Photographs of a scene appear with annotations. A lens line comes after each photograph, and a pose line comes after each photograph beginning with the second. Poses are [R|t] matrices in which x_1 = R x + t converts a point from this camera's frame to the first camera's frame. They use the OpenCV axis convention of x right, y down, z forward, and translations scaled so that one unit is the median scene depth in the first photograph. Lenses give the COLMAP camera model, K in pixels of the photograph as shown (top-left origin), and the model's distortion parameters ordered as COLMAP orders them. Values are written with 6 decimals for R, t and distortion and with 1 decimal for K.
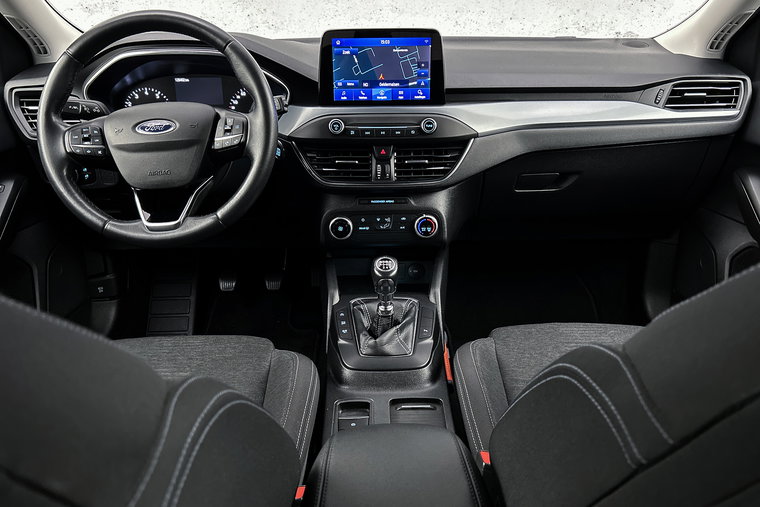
lens RADIAL K [[553.7, 0, 378.6], [0, 553.7, 255.4], [0, 0, 1]] dist [0.063314, -0.083182]
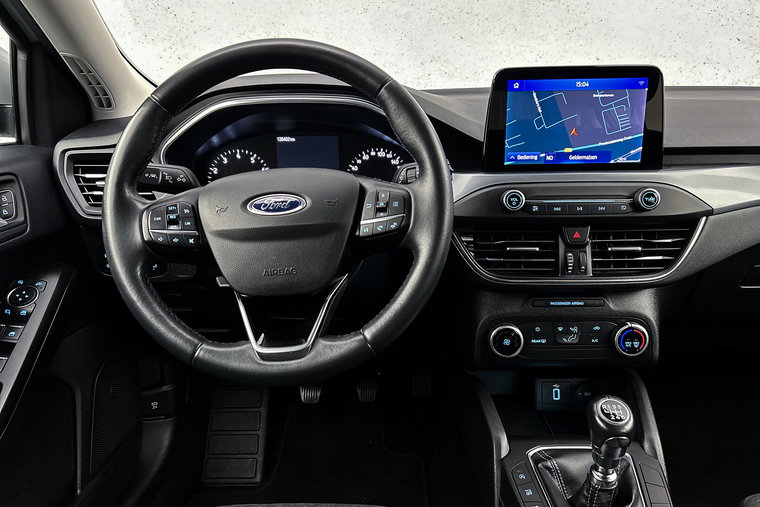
lens RADIAL K [[553.7, 0, 378.6], [0, 553.7, 255.4], [0, 0, 1]] dist [0.063314, -0.083182]
pose [[0.999388, 0.003593, -0.034803, -0.220652], [-0.007423, 0.993842, -0.110560, -0.083397], [0.034191, 0.110751, 0.993260, 0.302443]]
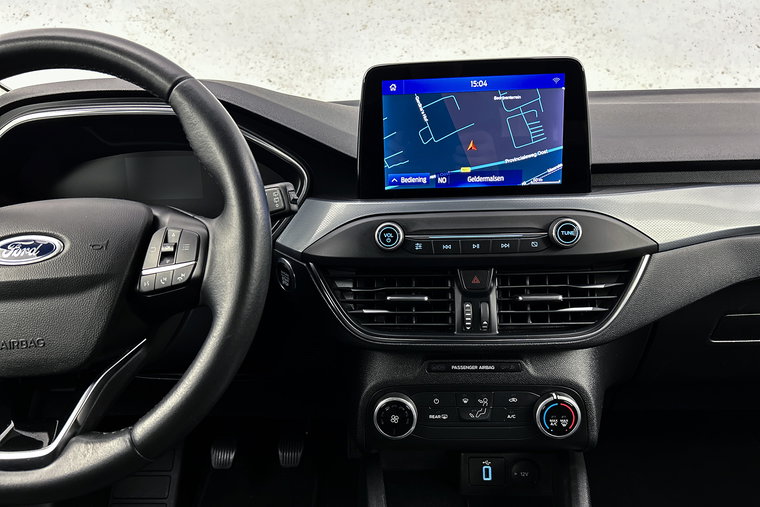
lens RADIAL K [[555.5, 0, 381.5], [0, 555.5, 258.3], [0, 0, 1]] dist [0.070992, -0.098791]
pose [[0.996933, -0.007192, -0.077931, -0.041212], [-0.003774, 0.990193, -0.139657, -0.135148], [0.078171, 0.139523, 0.987129, 0.470613]]
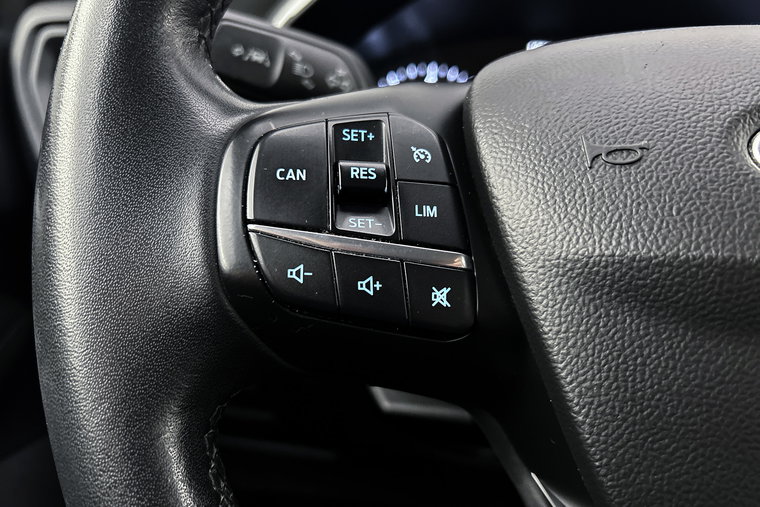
lens RADIAL K [[553.7, 0, 378.6], [0, 553.7, 255.4], [0, 0, 1]] dist [0.063314, -0.083182]
pose [[0.990047, 0.102941, -0.095969, -0.445960], [-0.117261, 0.980449, -0.158017, -0.152020], [0.077826, 0.167697, 0.982762, 0.768218]]
